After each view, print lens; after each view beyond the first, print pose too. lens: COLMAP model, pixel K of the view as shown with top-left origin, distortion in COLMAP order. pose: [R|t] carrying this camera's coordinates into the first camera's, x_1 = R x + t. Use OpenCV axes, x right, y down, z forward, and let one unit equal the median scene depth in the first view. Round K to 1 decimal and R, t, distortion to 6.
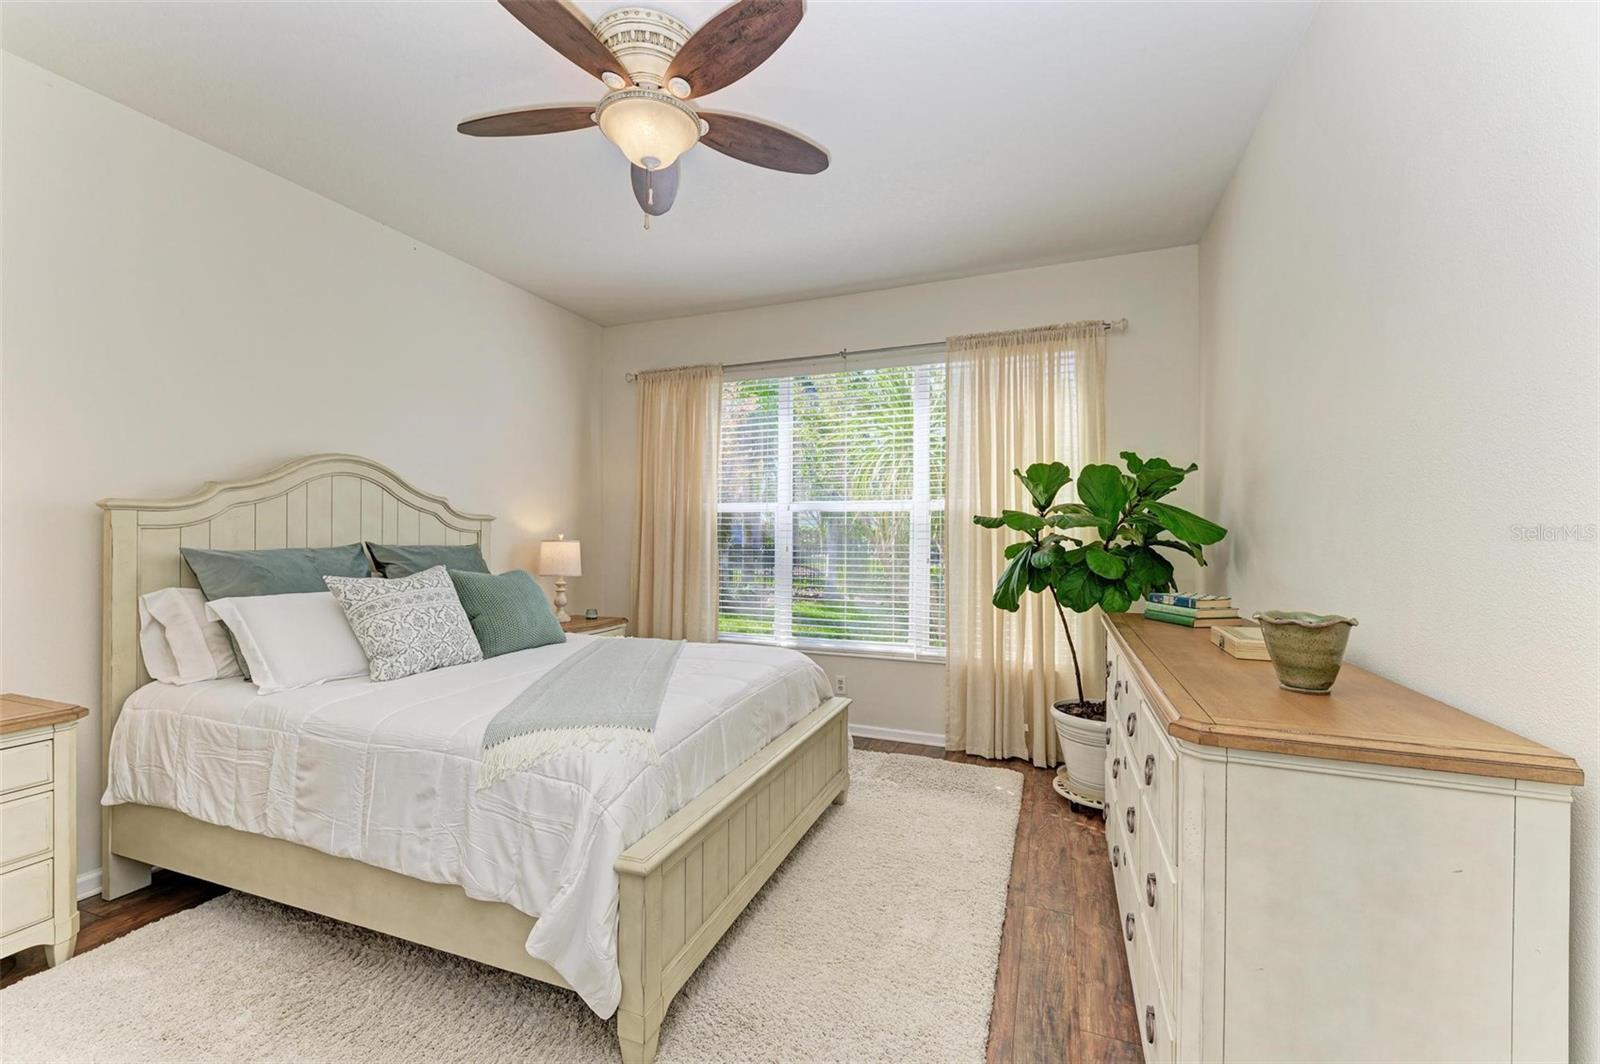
lens RADIAL K [[662.0, 0, 796.1], [0, 662.0, 533.1], [0, 0, 1]] dist [0.000473, -0.000018]
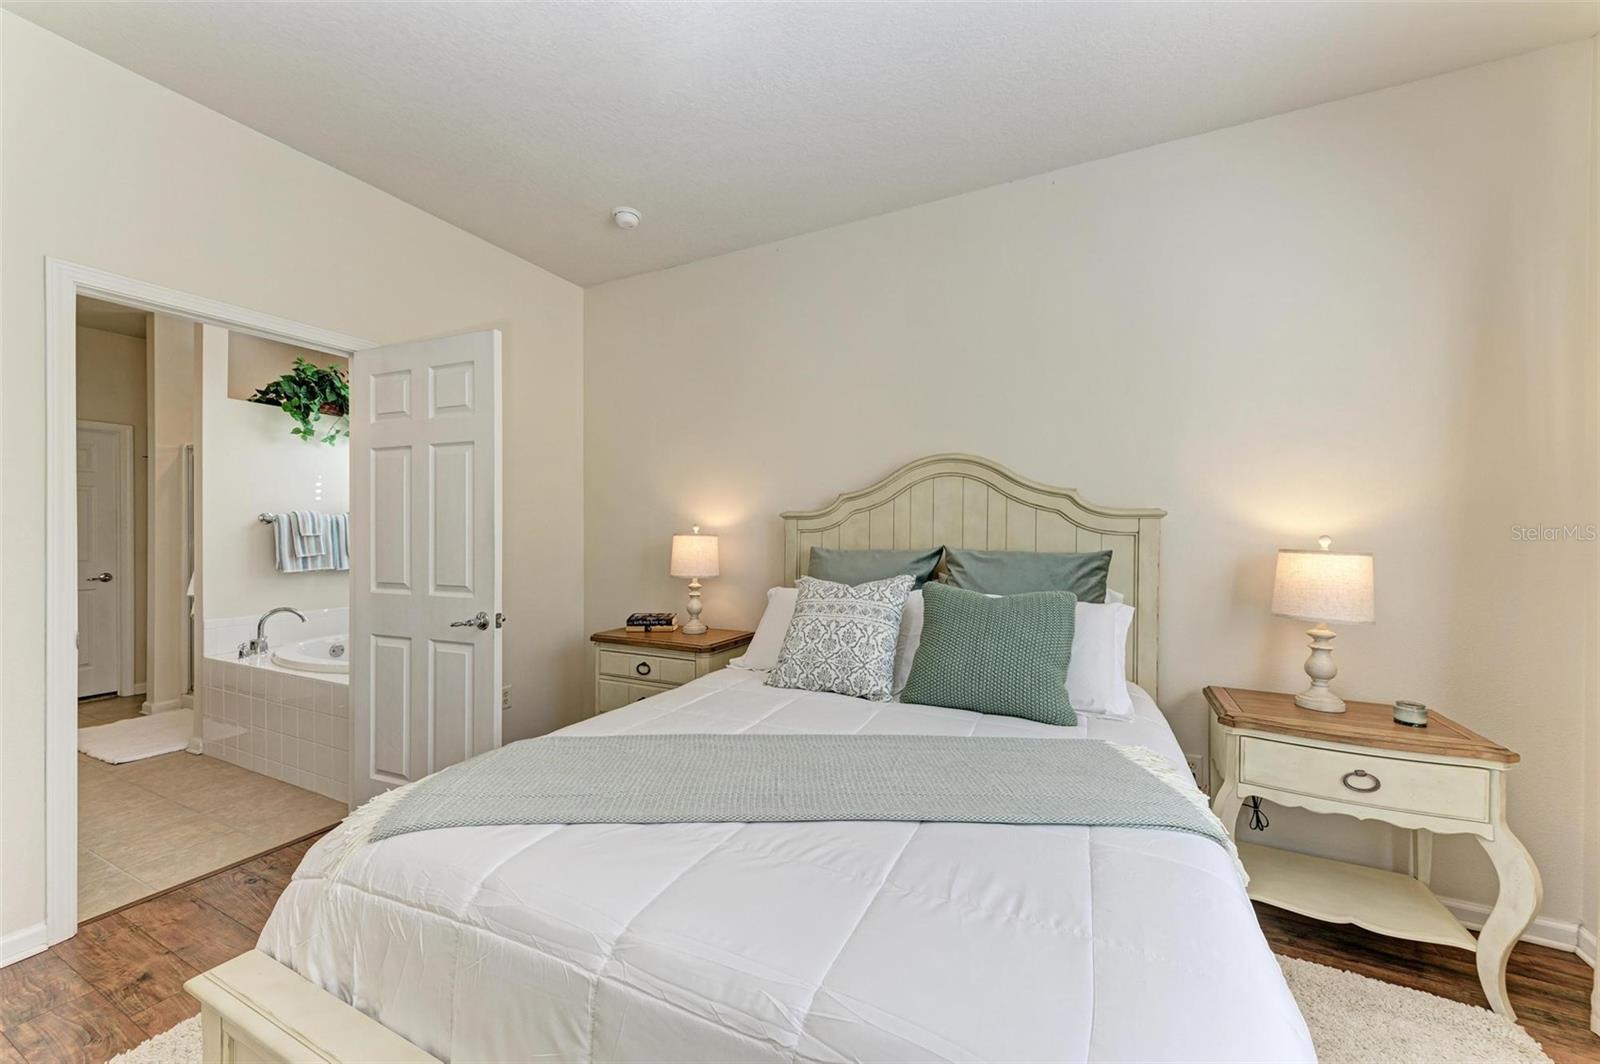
lens RADIAL K [[580.8, 0, 794.7], [0, 580.8, 531.8], [0, 0, 1]] dist [0.001152, 0.000146]
pose [[-0.107021, 0.000129, -0.994257, 0.180277], [0.000660, 1.000000, 0.000059, -0.005477], [0.994257, -0.000649, -0.107021, 0.825600]]
